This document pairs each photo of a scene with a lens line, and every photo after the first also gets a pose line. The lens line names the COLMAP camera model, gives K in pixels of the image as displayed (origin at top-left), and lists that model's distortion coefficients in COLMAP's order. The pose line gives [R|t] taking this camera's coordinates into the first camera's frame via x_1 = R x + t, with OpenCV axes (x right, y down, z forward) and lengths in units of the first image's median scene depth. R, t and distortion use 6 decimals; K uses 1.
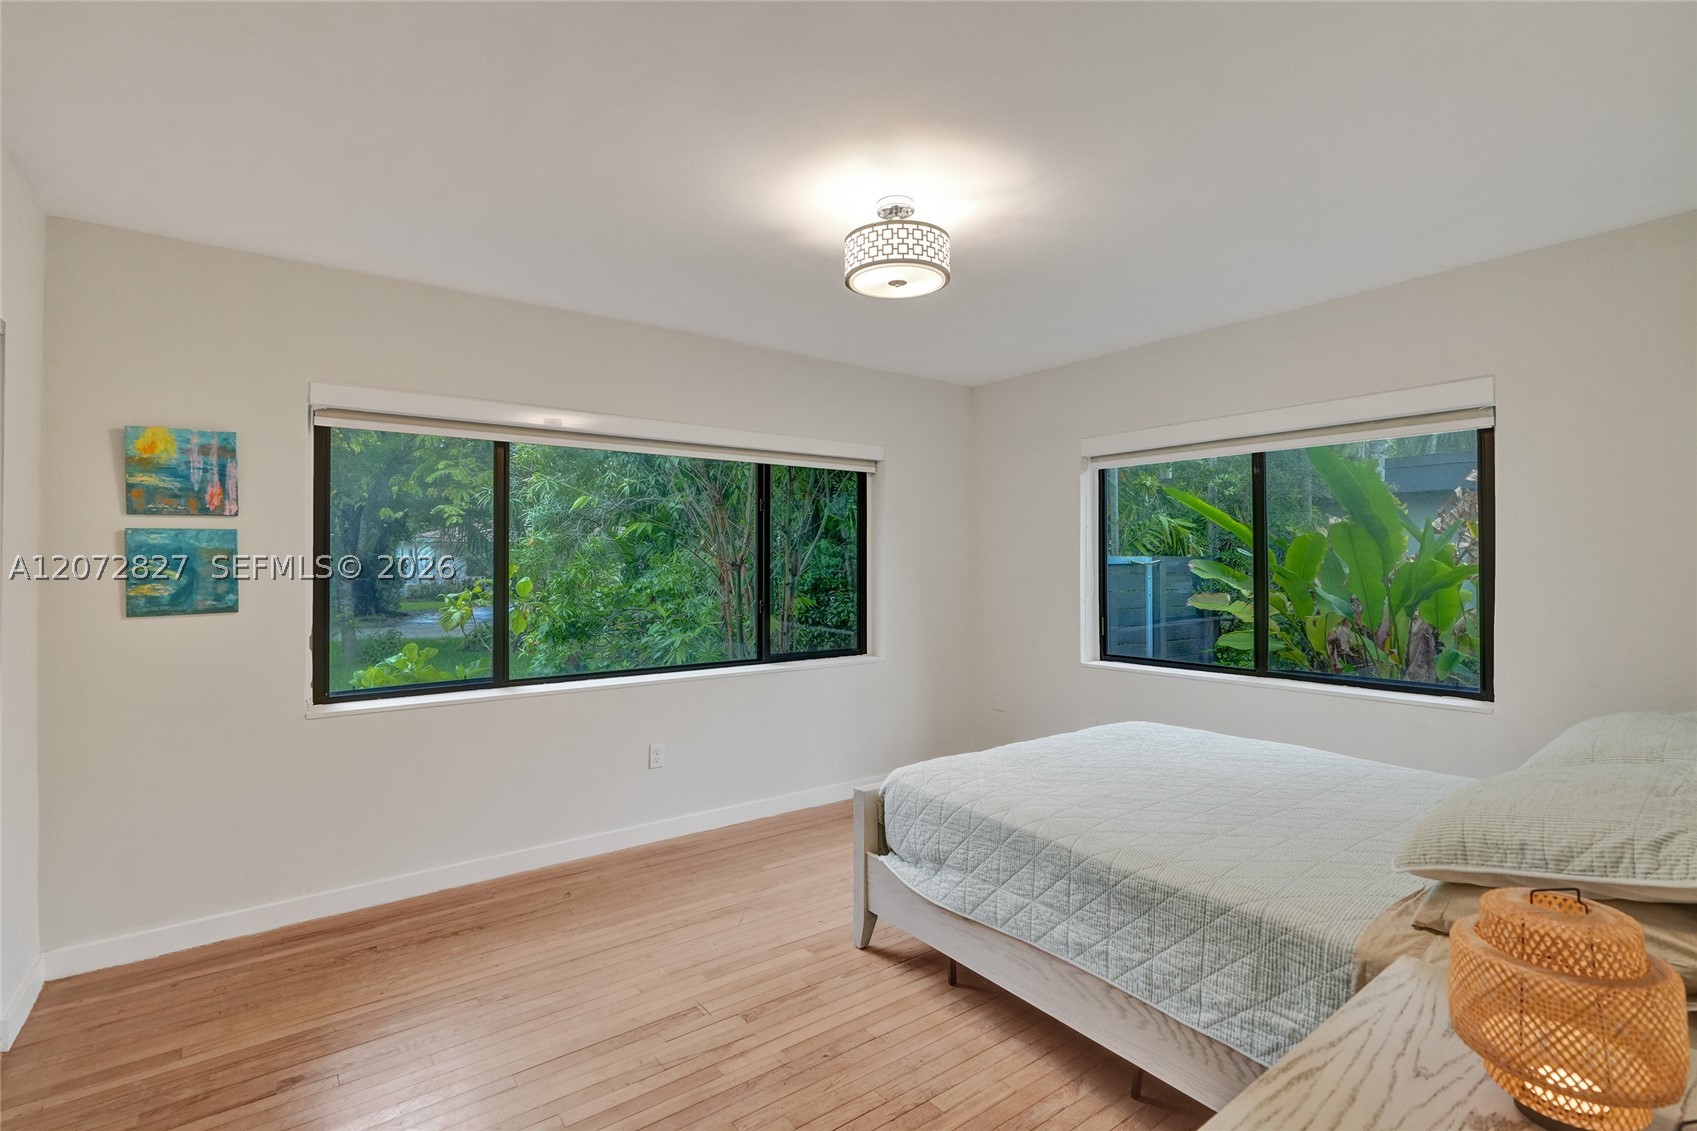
lens RADIAL K [[776.6, 0, 844.8], [0, 776.6, 568.0], [0, 0, 1]] dist [-0.003013, 0.000005]
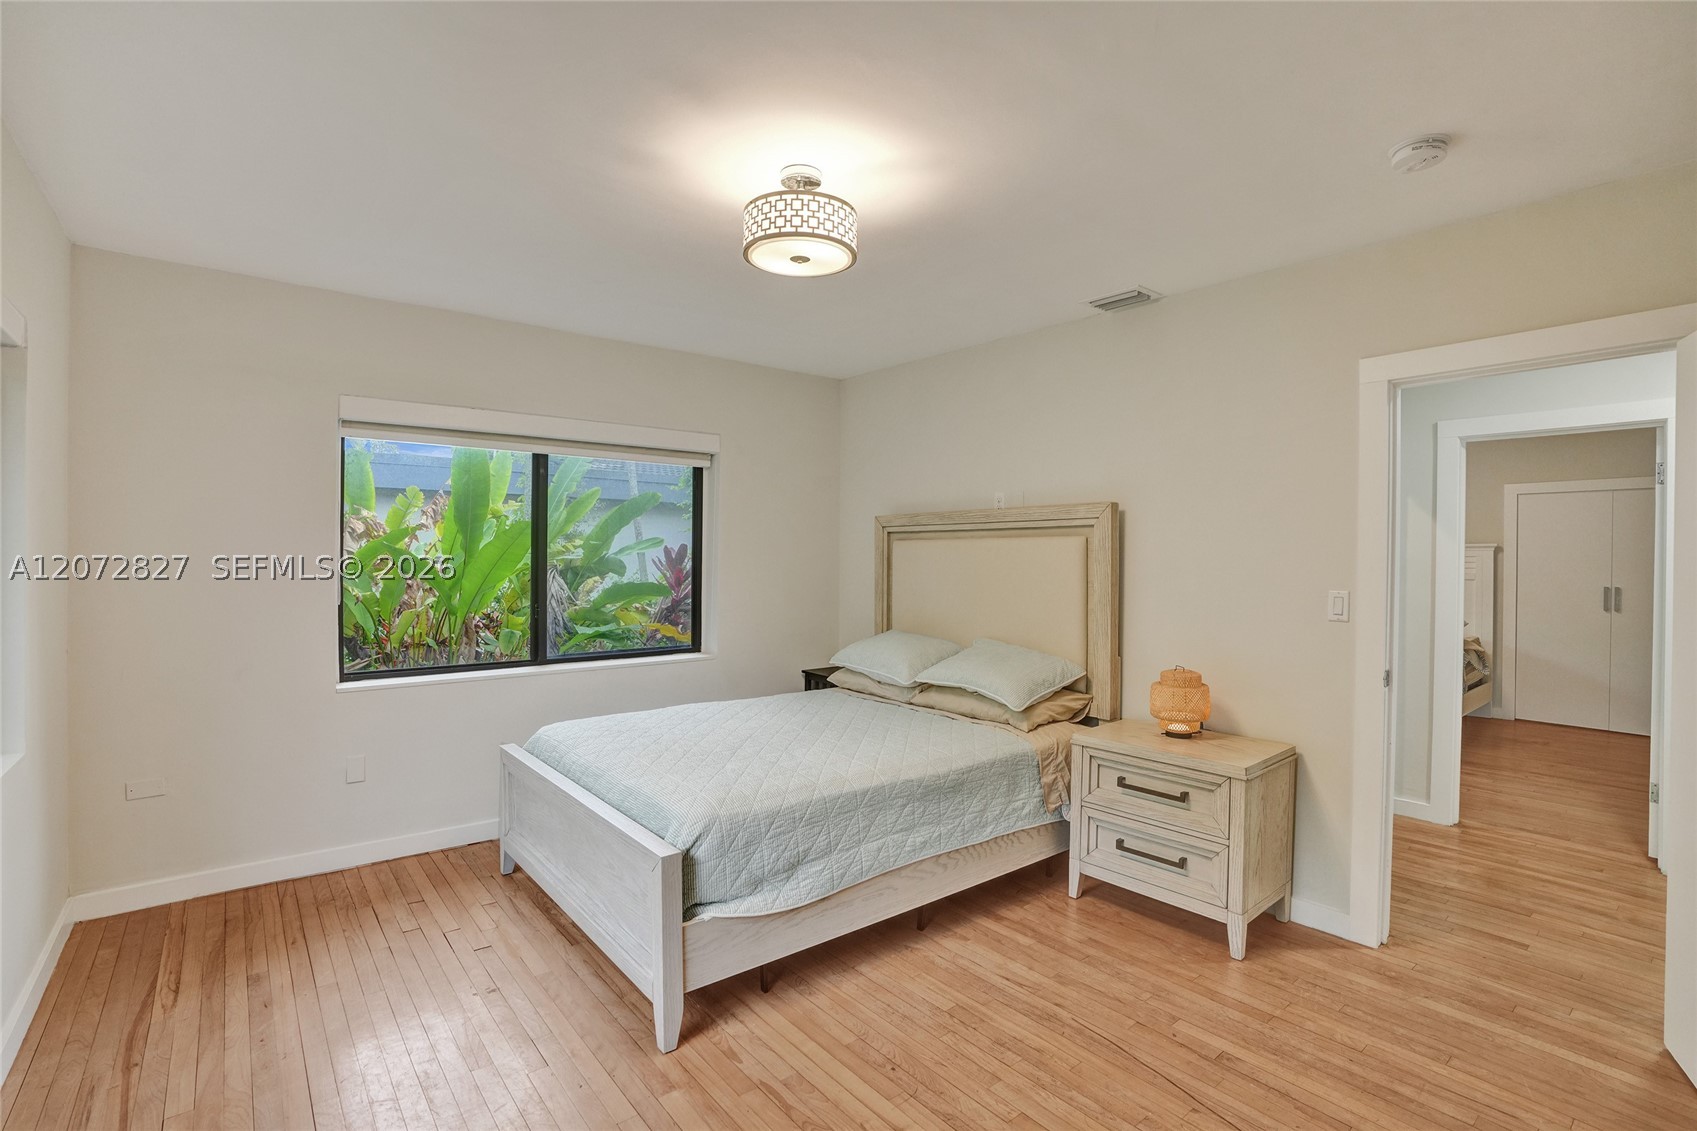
lens RADIAL K [[776.6, 0, 843.9], [0, 776.6, 557.4], [0, 0, 1]] dist [-0.003013, 0.000005]
pose [[-0.011255, -0.007952, 0.999905, -0.958743], [0.000405, 0.999968, 0.007957, -0.036860], [-0.999937, 0.000495, -0.011251, 1.010987]]
